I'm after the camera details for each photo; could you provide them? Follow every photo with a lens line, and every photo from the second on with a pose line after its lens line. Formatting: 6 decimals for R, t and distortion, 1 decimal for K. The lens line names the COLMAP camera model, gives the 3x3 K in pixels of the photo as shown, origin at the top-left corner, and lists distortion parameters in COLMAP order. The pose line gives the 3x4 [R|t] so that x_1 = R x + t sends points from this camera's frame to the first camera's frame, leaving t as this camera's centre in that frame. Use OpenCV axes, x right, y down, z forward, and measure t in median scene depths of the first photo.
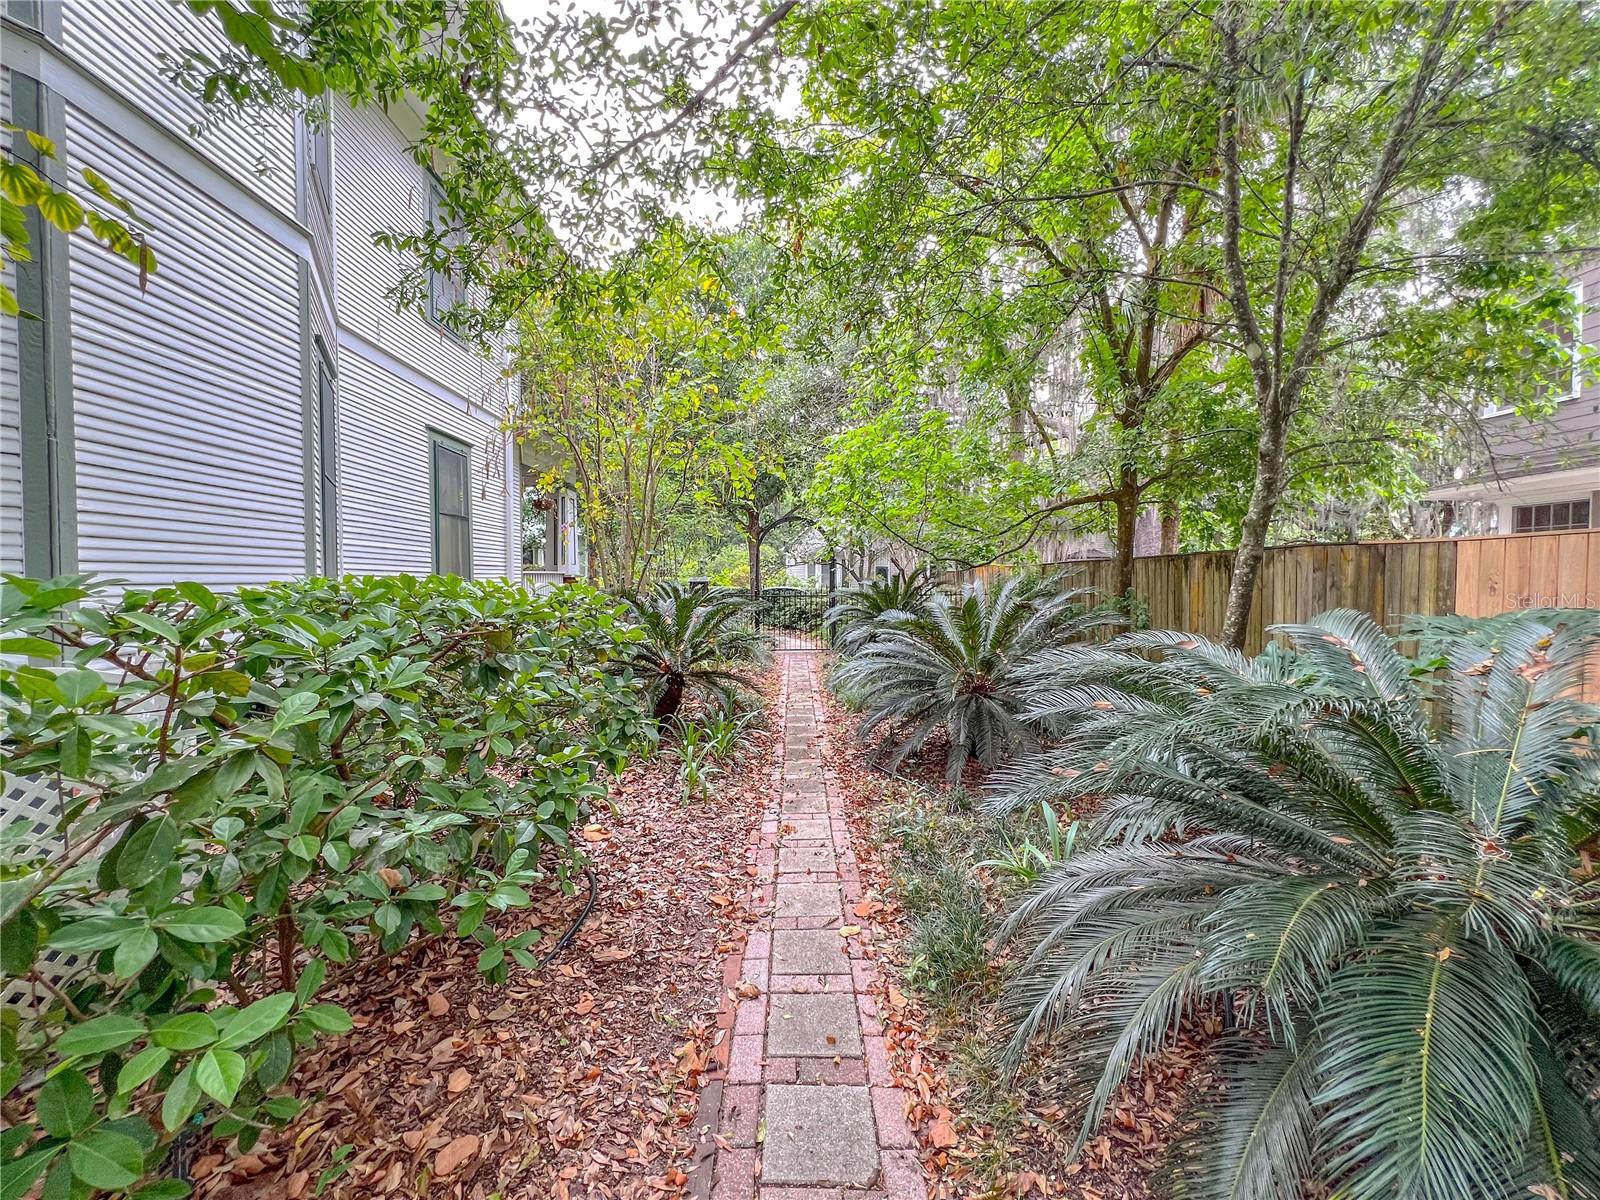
lens RADIAL K [[638.7, 0, 799.1], [0, 638.7, 596.9], [0, 0, 1]] dist [-0.000264, 0.000478]
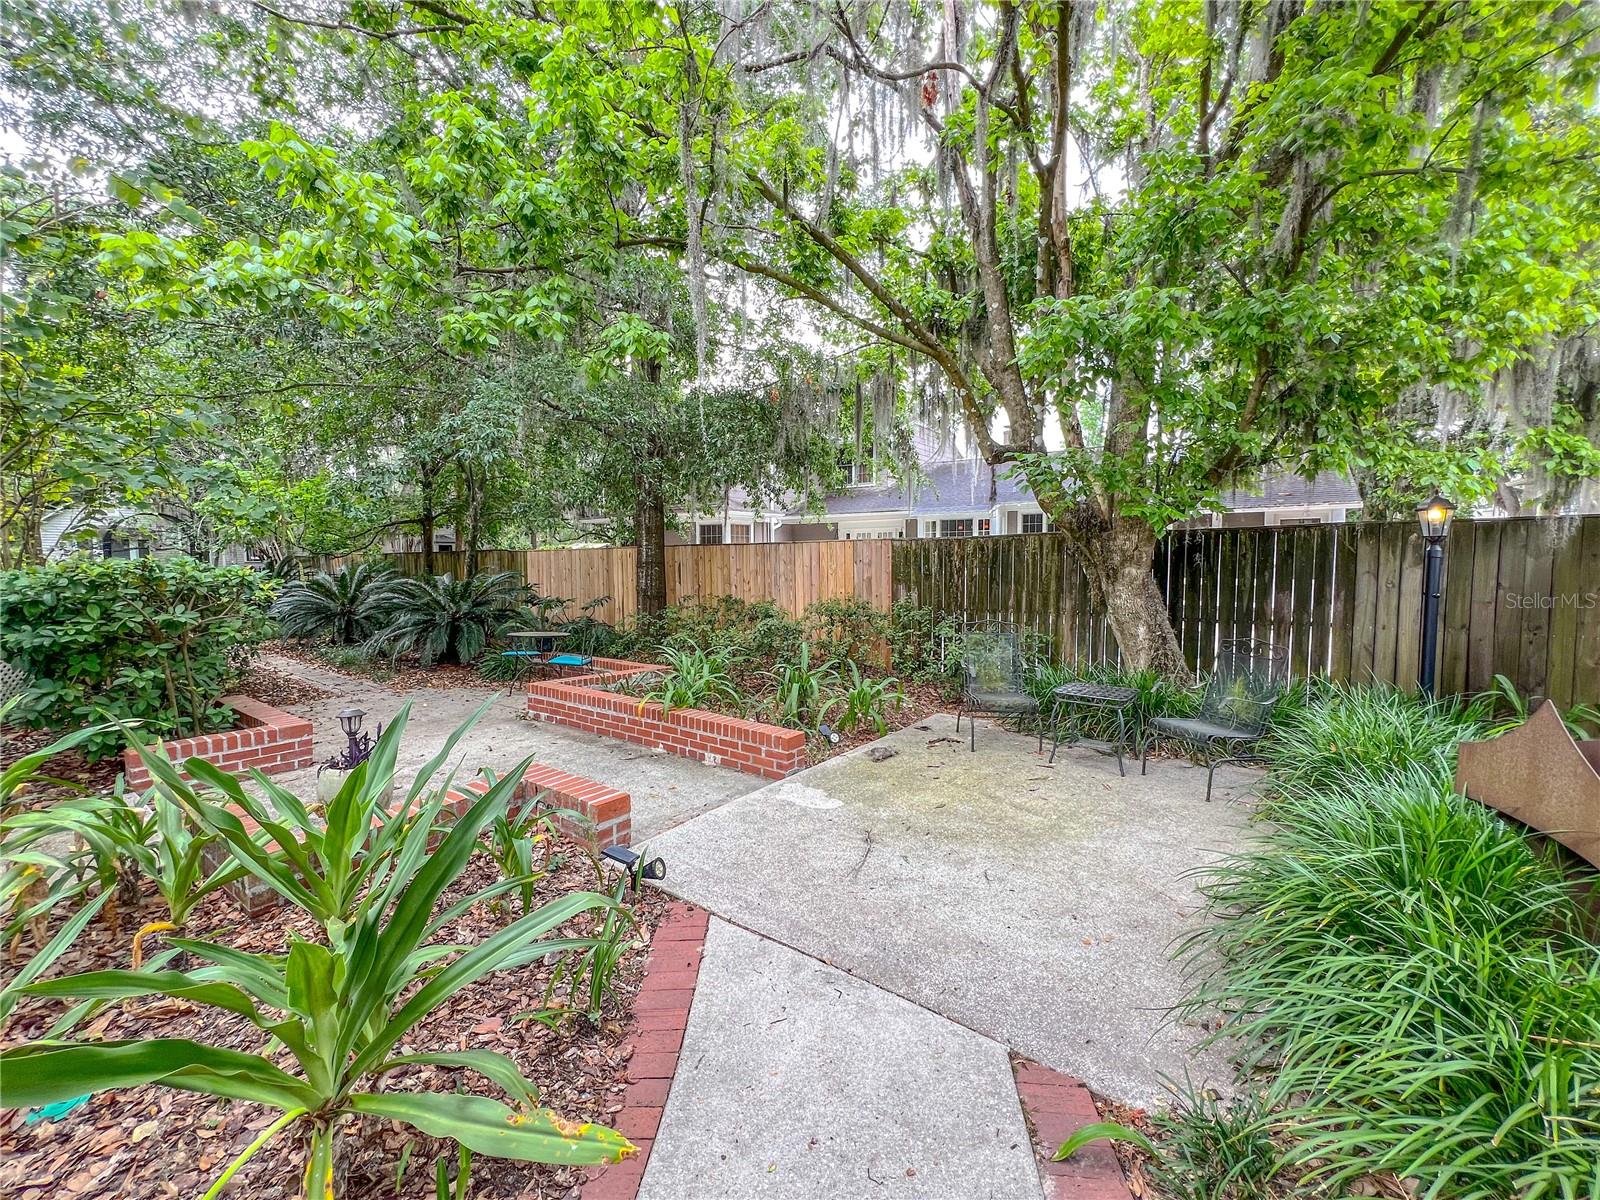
lens RADIAL K [[638.7, 0, 799.1], [0, 638.7, 596.9], [0, 0, 1]] dist [-0.000264, 0.000478]
pose [[0.618507, -0.060747, 0.783428, -0.506147], [0.027285, 0.998066, 0.055849, 0.000293], [-0.785305, -0.013167, 0.618969, -1.674161]]
